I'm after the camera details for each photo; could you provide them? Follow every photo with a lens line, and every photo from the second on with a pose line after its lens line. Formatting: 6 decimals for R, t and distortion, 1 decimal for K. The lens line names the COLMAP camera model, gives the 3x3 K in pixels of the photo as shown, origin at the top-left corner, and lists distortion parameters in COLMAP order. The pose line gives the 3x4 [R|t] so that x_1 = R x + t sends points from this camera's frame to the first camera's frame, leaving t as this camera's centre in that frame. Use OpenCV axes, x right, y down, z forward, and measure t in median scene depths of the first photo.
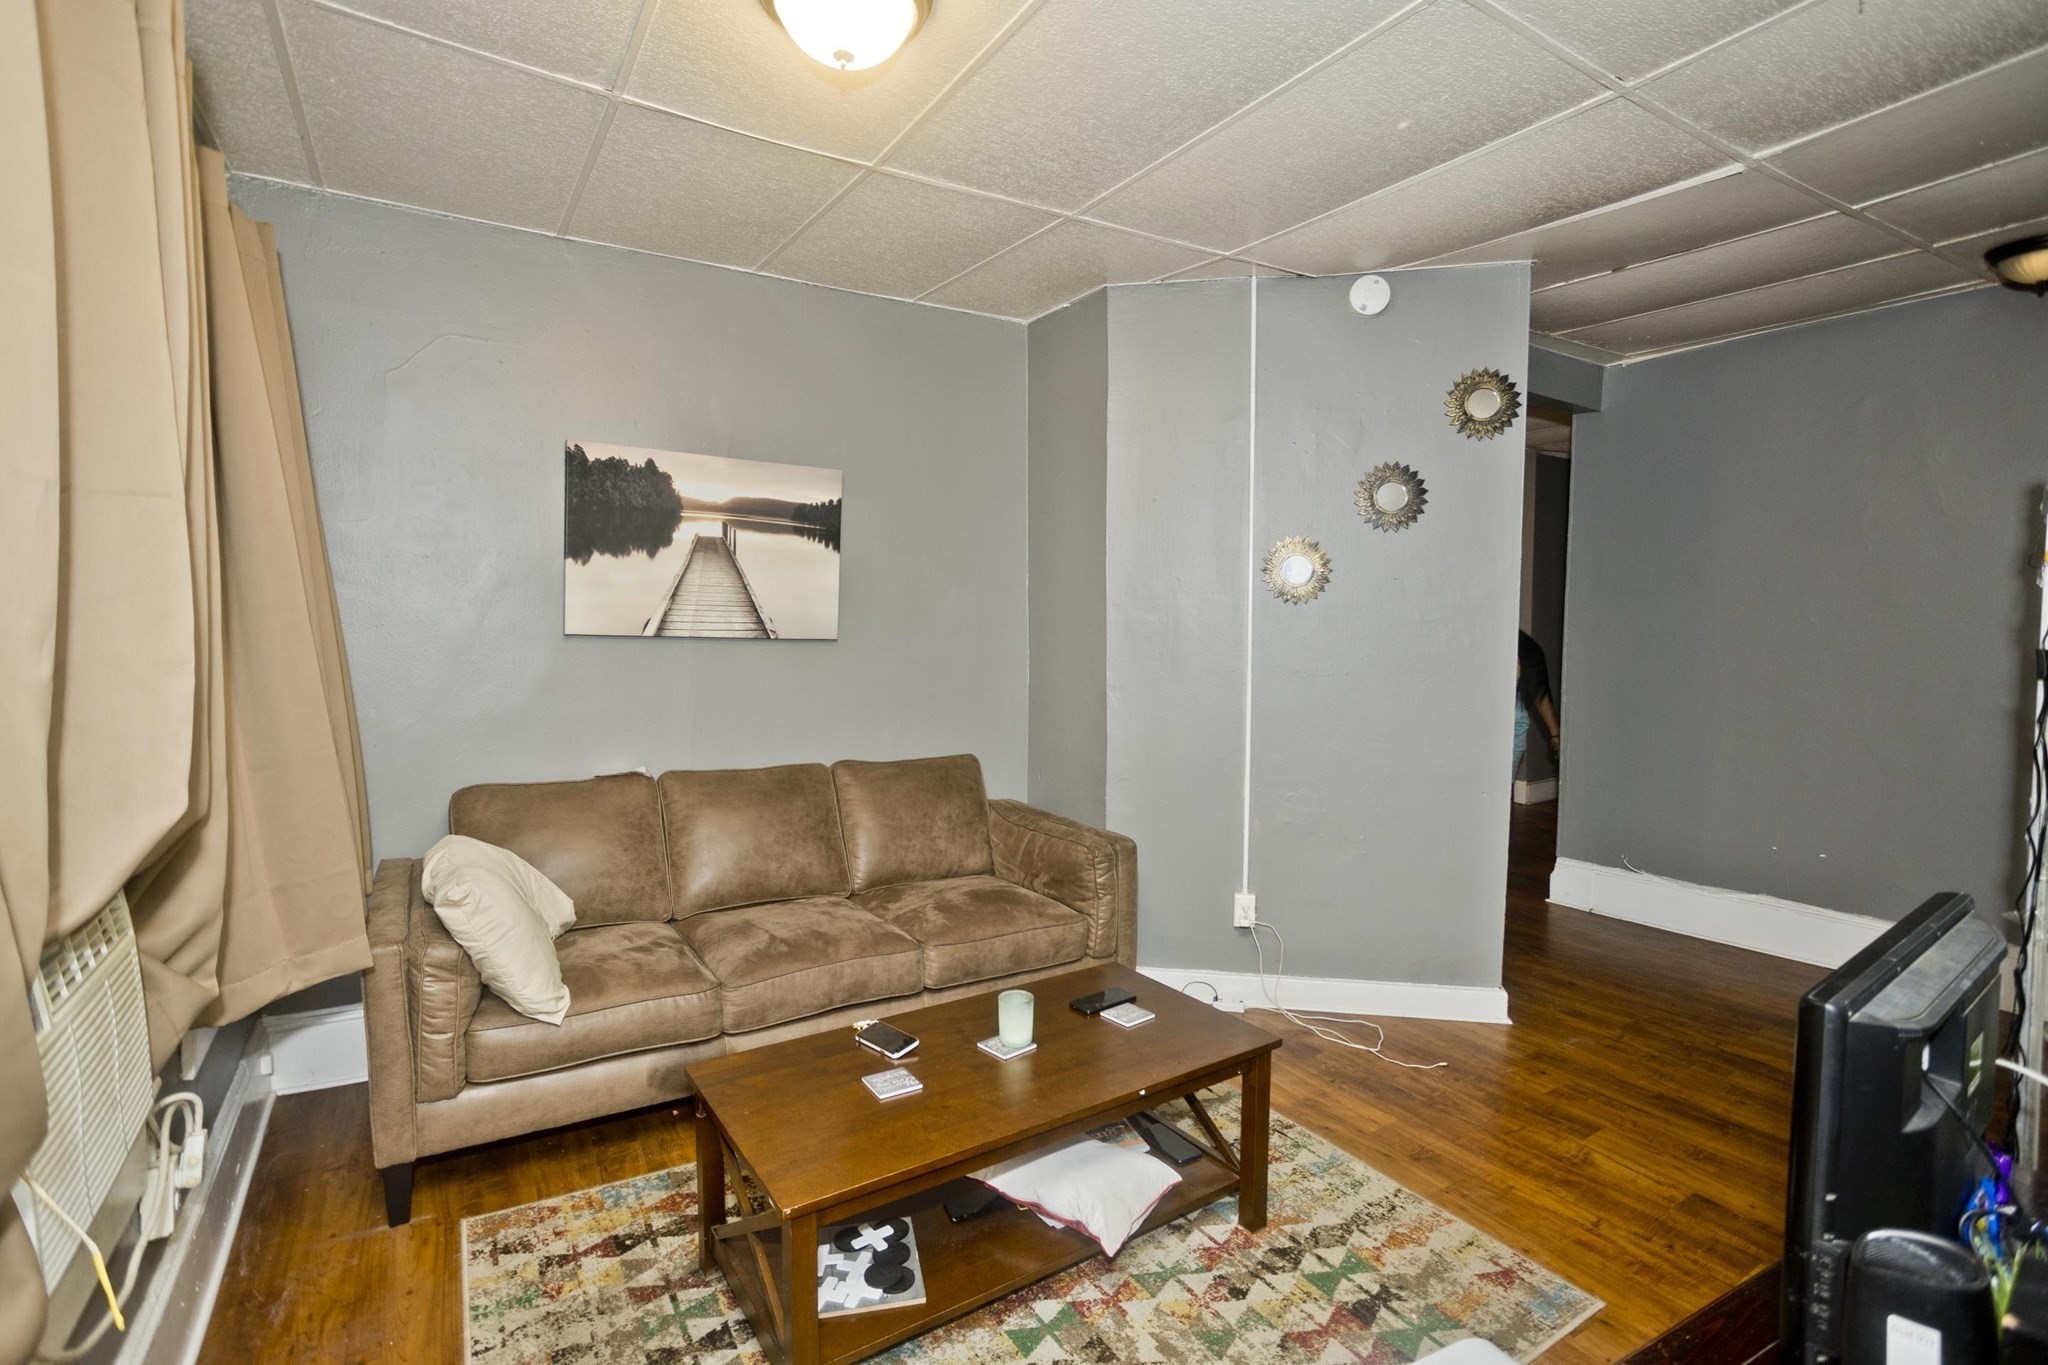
lens RADIAL K [[984.1, 0, 1025.2], [0, 984.1, 673.8], [0, 0, 1]] dist [-0.056093, 0.037831]
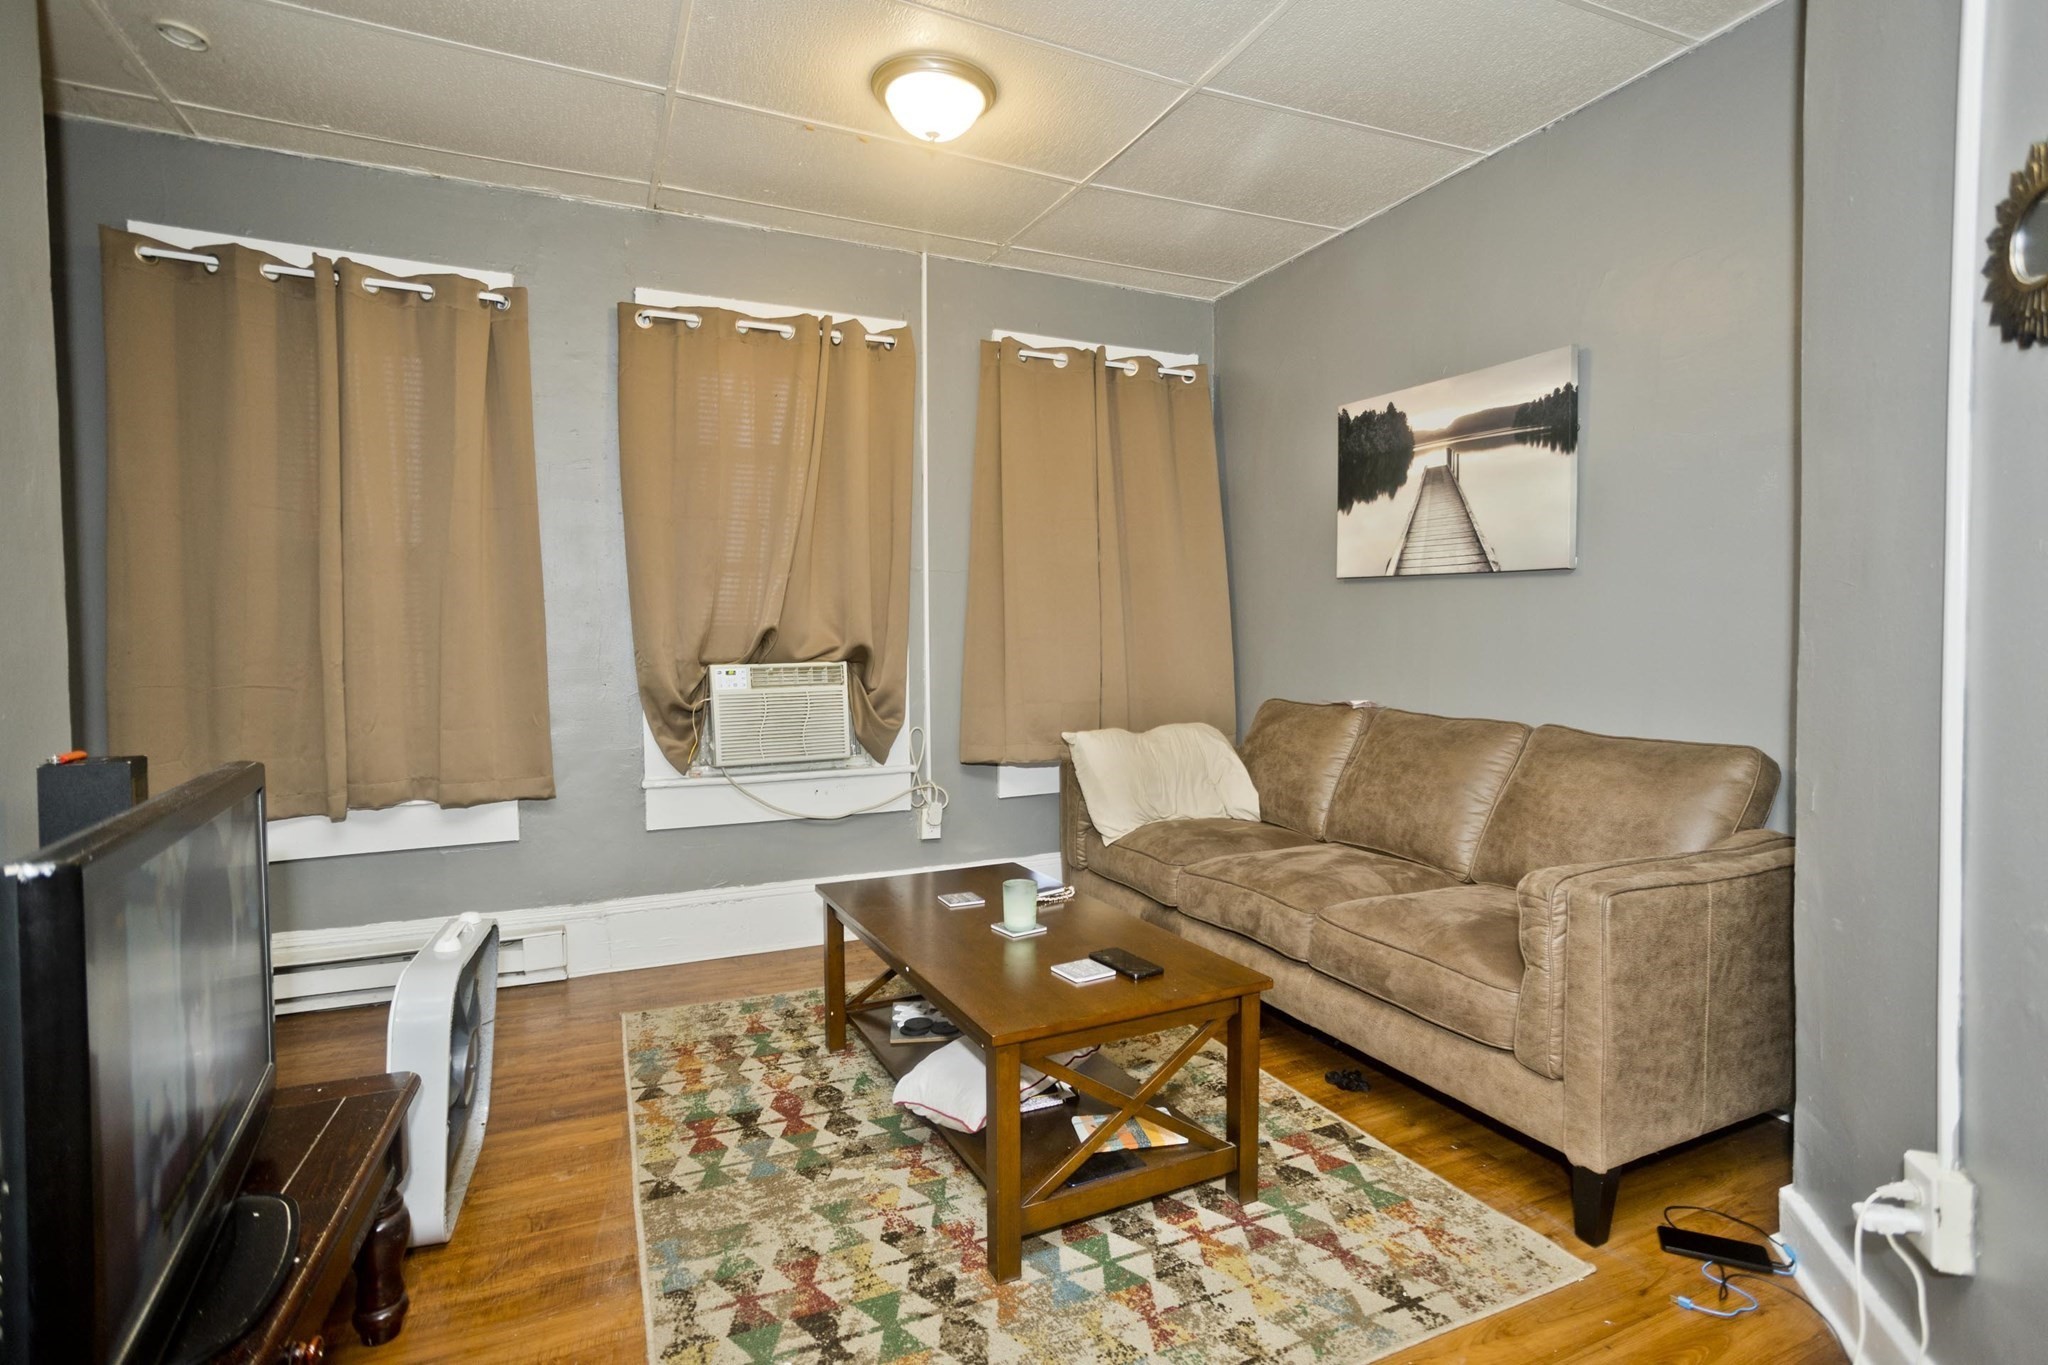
lens RADIAL K [[984.1, 0, 1025.2], [0, 984.1, 673.8], [0, 0, 1]] dist [-0.056093, 0.037831]
pose [[-0.127009, 0.025897, -0.991563, 0.675916], [-0.060942, 0.997567, 0.033860, 0.052181], [0.990028, 0.064728, -0.125121, 0.752249]]
